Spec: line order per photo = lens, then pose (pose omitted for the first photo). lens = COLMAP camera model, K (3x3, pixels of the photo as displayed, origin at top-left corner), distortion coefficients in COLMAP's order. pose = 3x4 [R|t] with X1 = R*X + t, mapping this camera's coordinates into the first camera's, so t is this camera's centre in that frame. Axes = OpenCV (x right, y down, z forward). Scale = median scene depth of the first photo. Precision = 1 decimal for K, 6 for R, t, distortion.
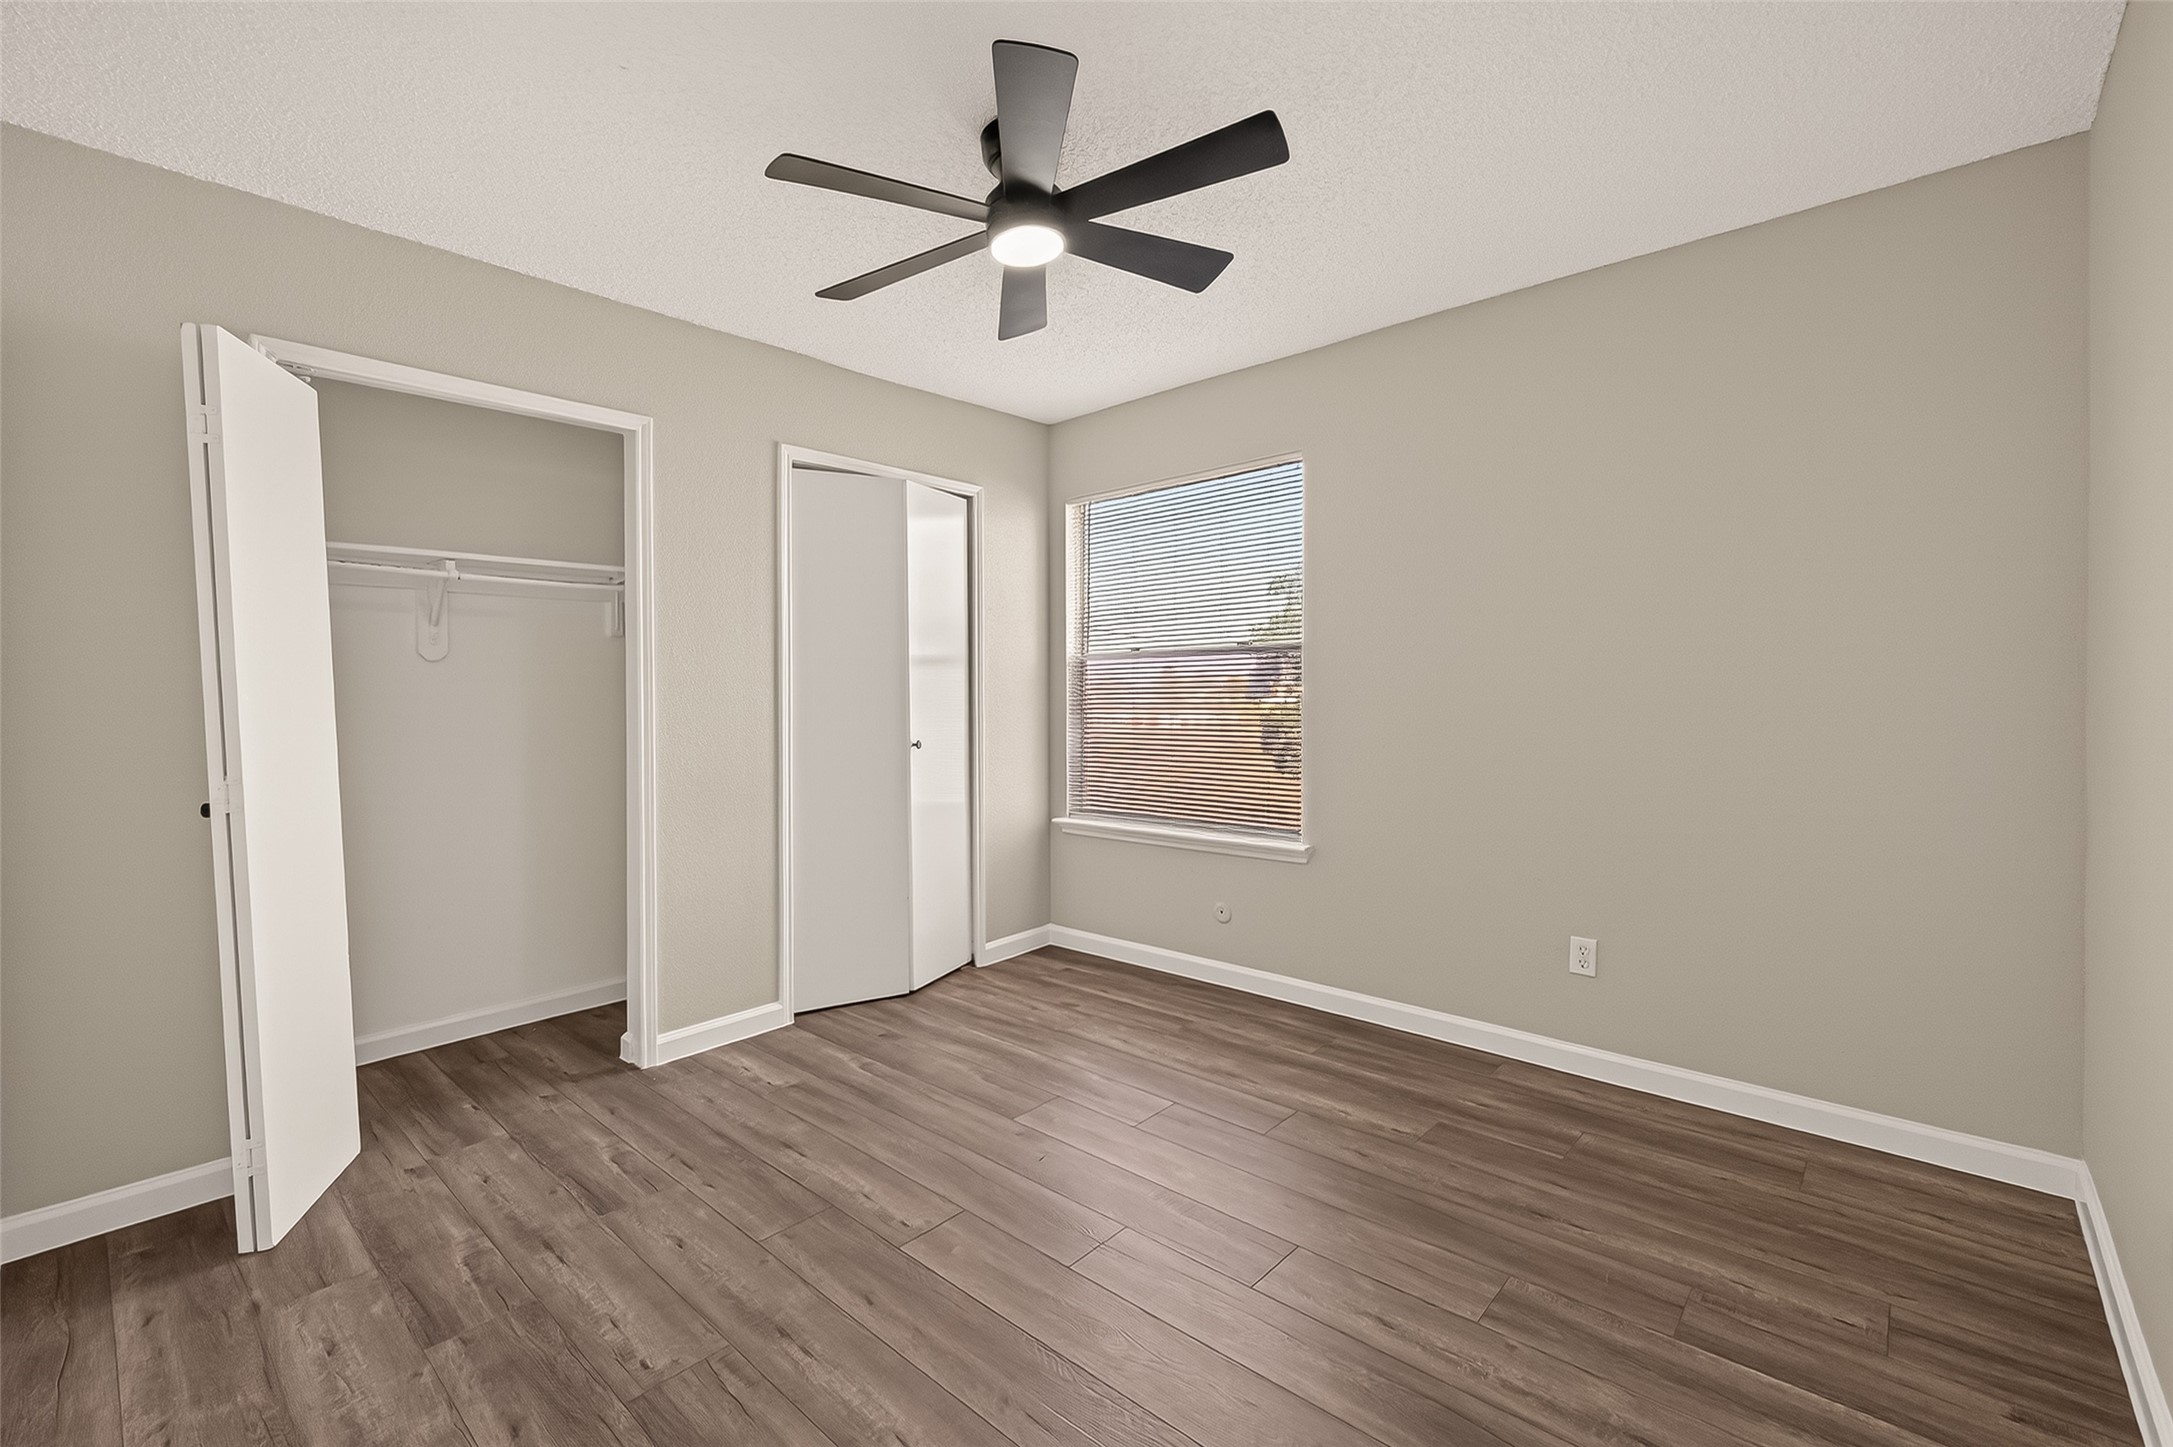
lens RADIAL K [[938.1, 0, 1038.3], [0, 938.1, 720.9], [0, 0, 1]] dist [0.000332, -0.000282]
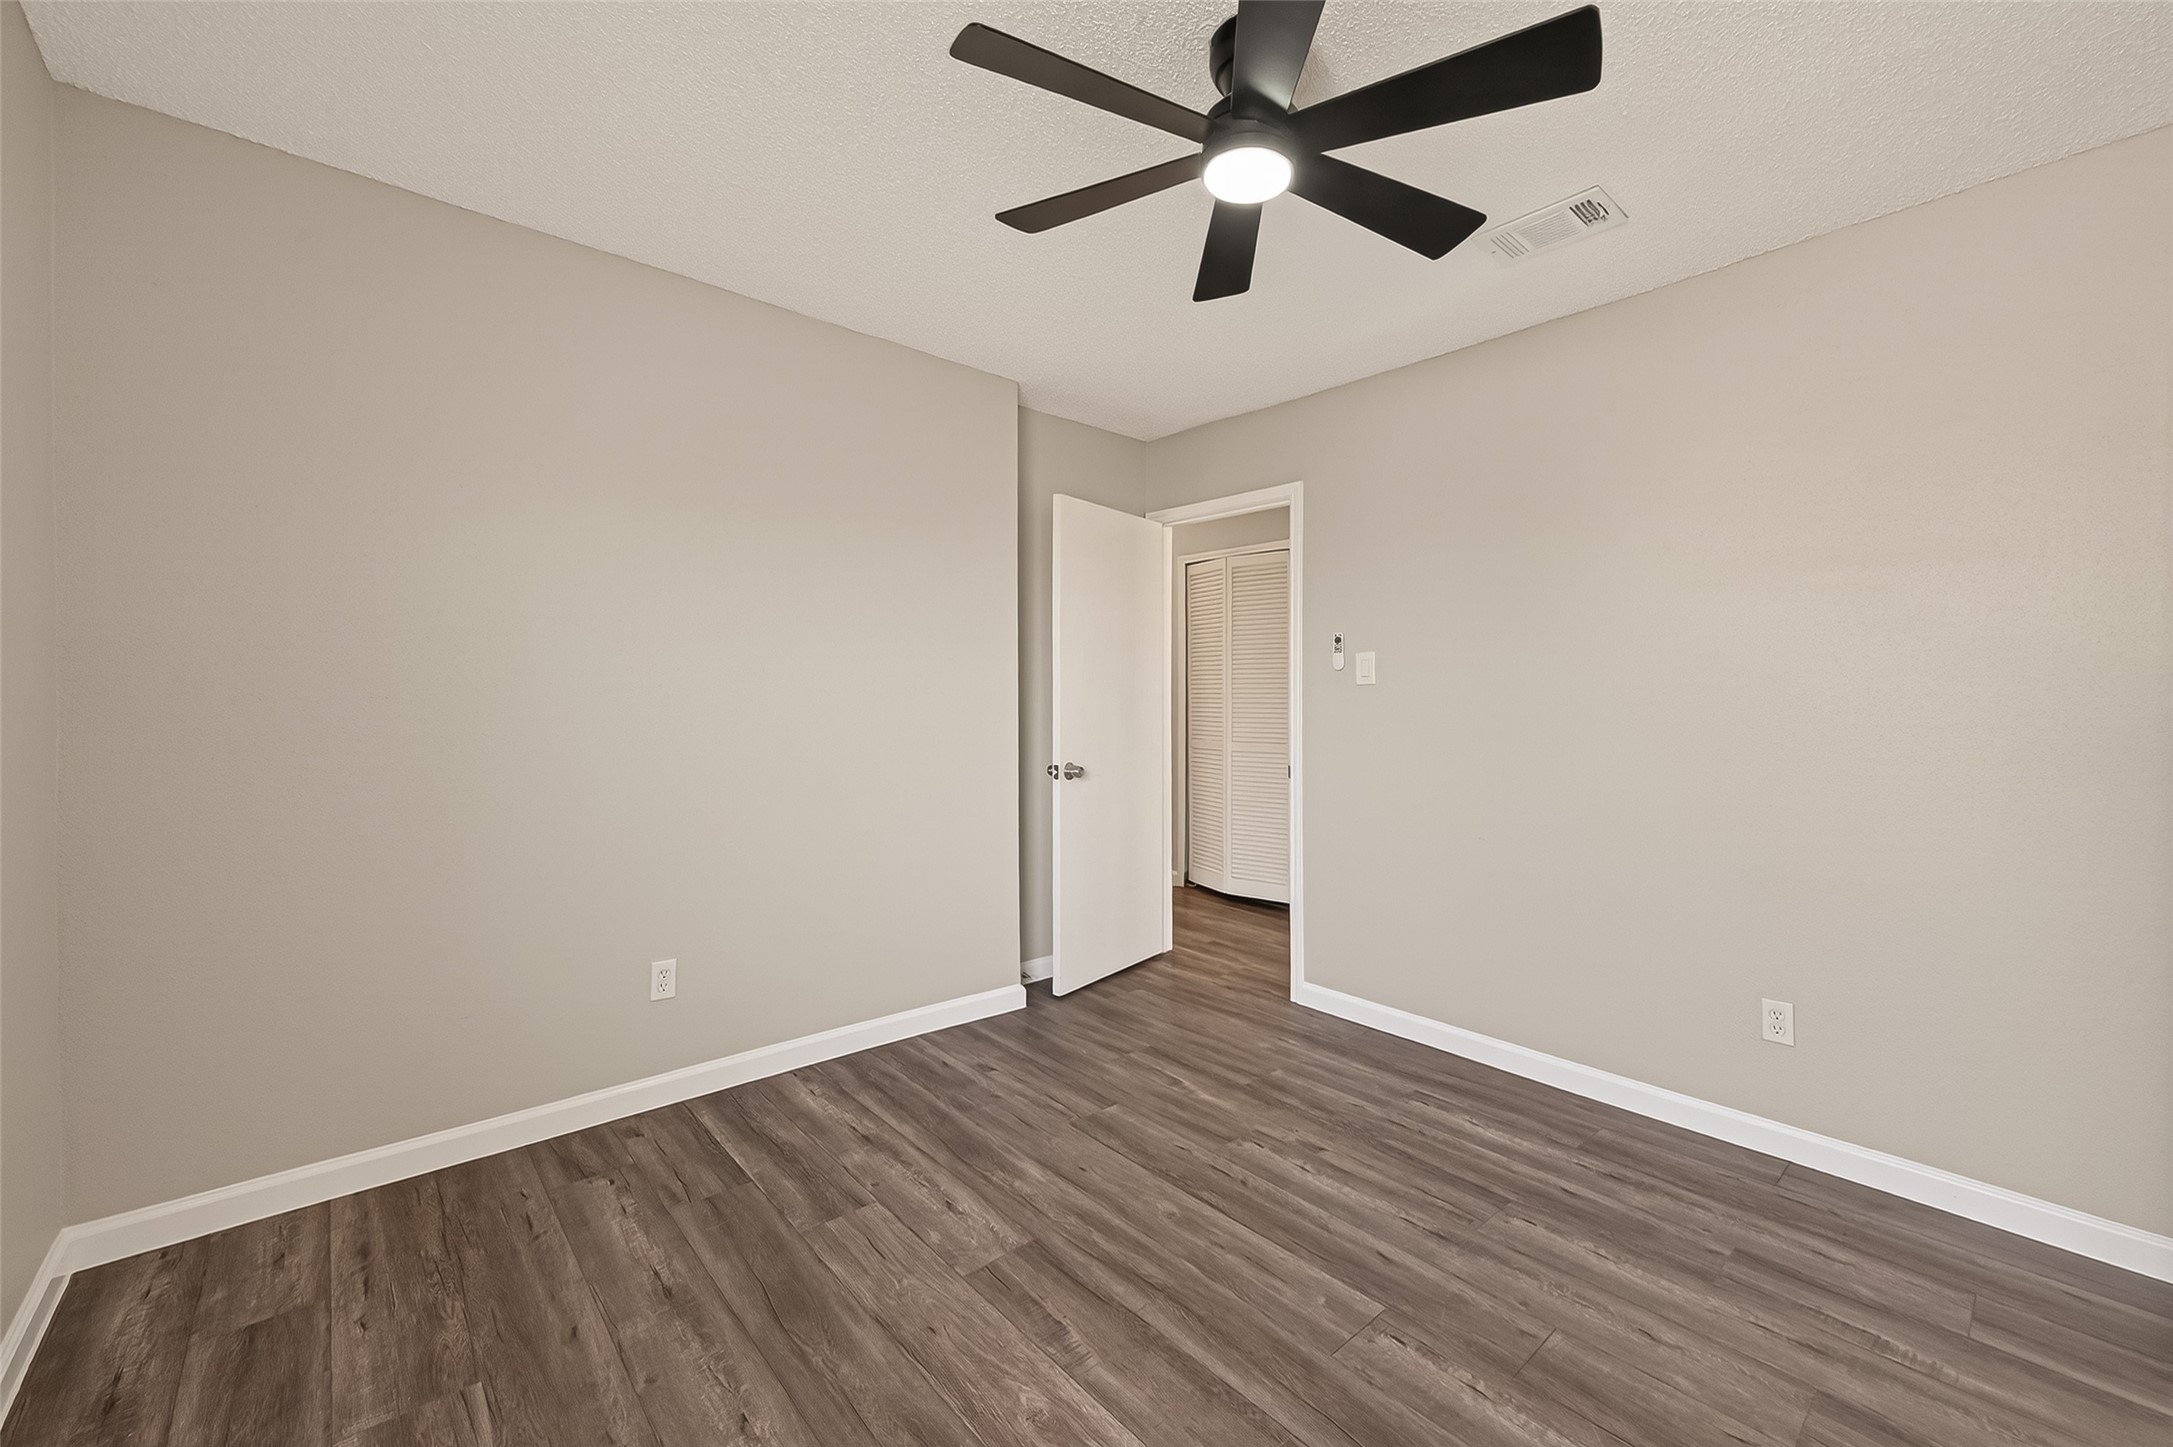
lens RADIAL K [[858.0, 0, 1101.8], [0, 858.0, 714.4], [0, 0, 1]] dist [0.007252, -0.001289]
pose [[-0.996972, 0.000993, 0.077751, 0.047665], [0.003923, 0.999287, 0.037541, -0.039523], [-0.077659, 0.037732, -0.996266, 1.365246]]
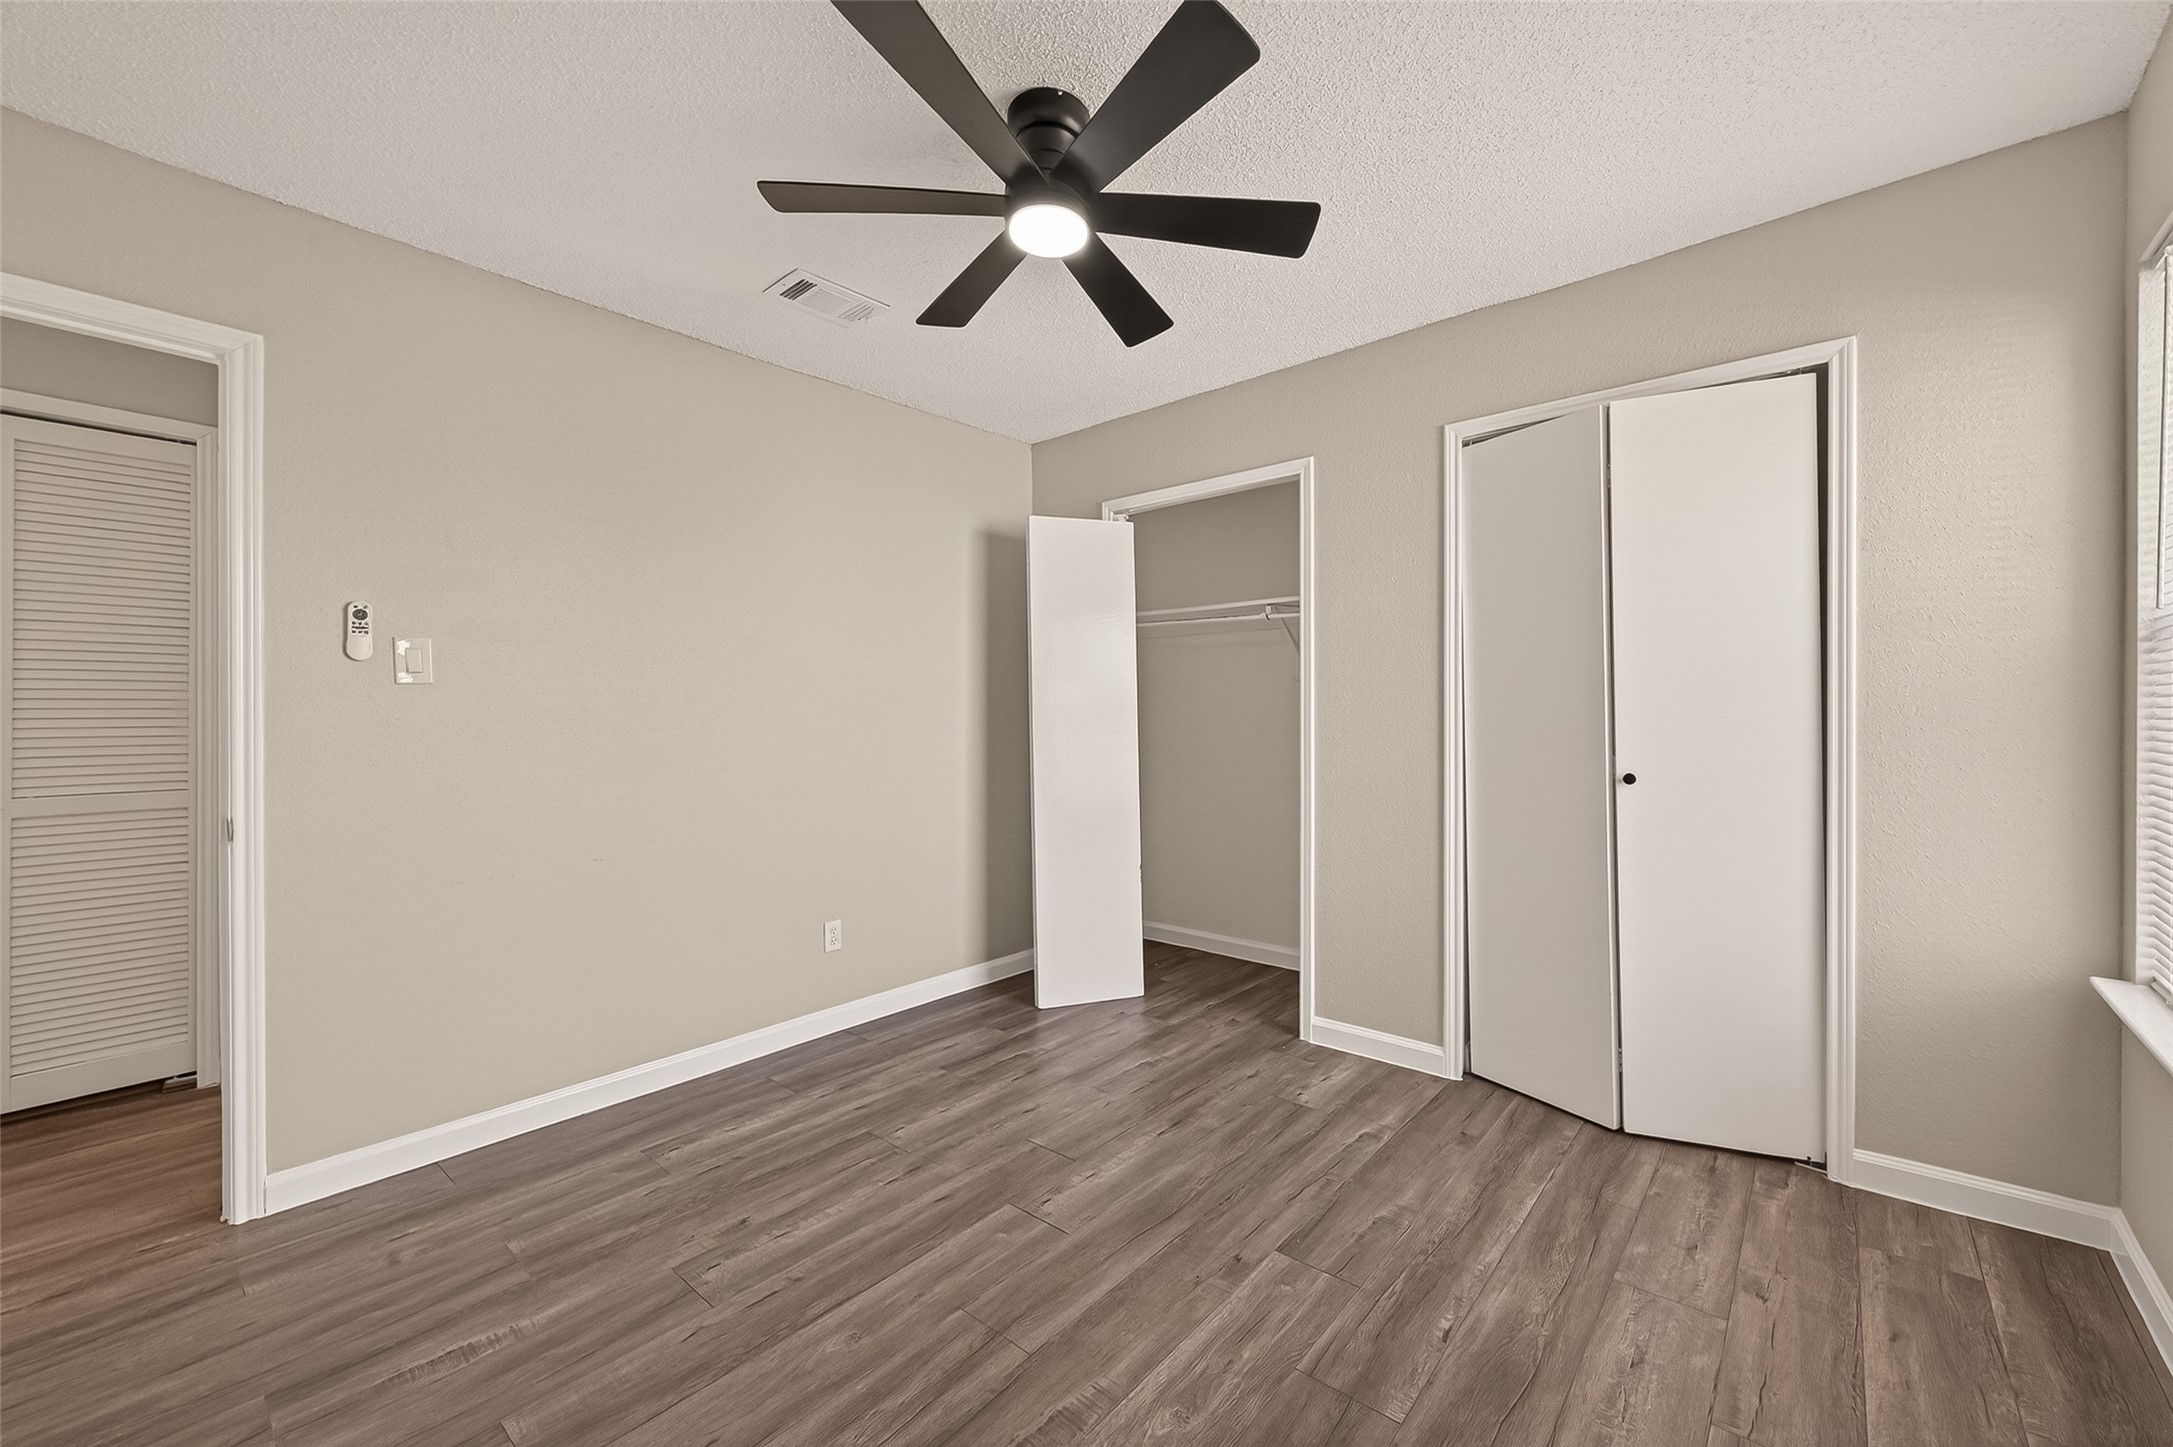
lens RADIAL K [[858.0, 0, 1099.7], [0, 858.0, 713.6], [0, 0, 1]] dist [0.007252, -0.001289]
pose [[0.048128, 0.012982, -0.998757, 0.650181], [-0.020595, 0.999716, 0.012002, -0.028806], [0.998629, 0.019992, 0.048382, 0.775520]]
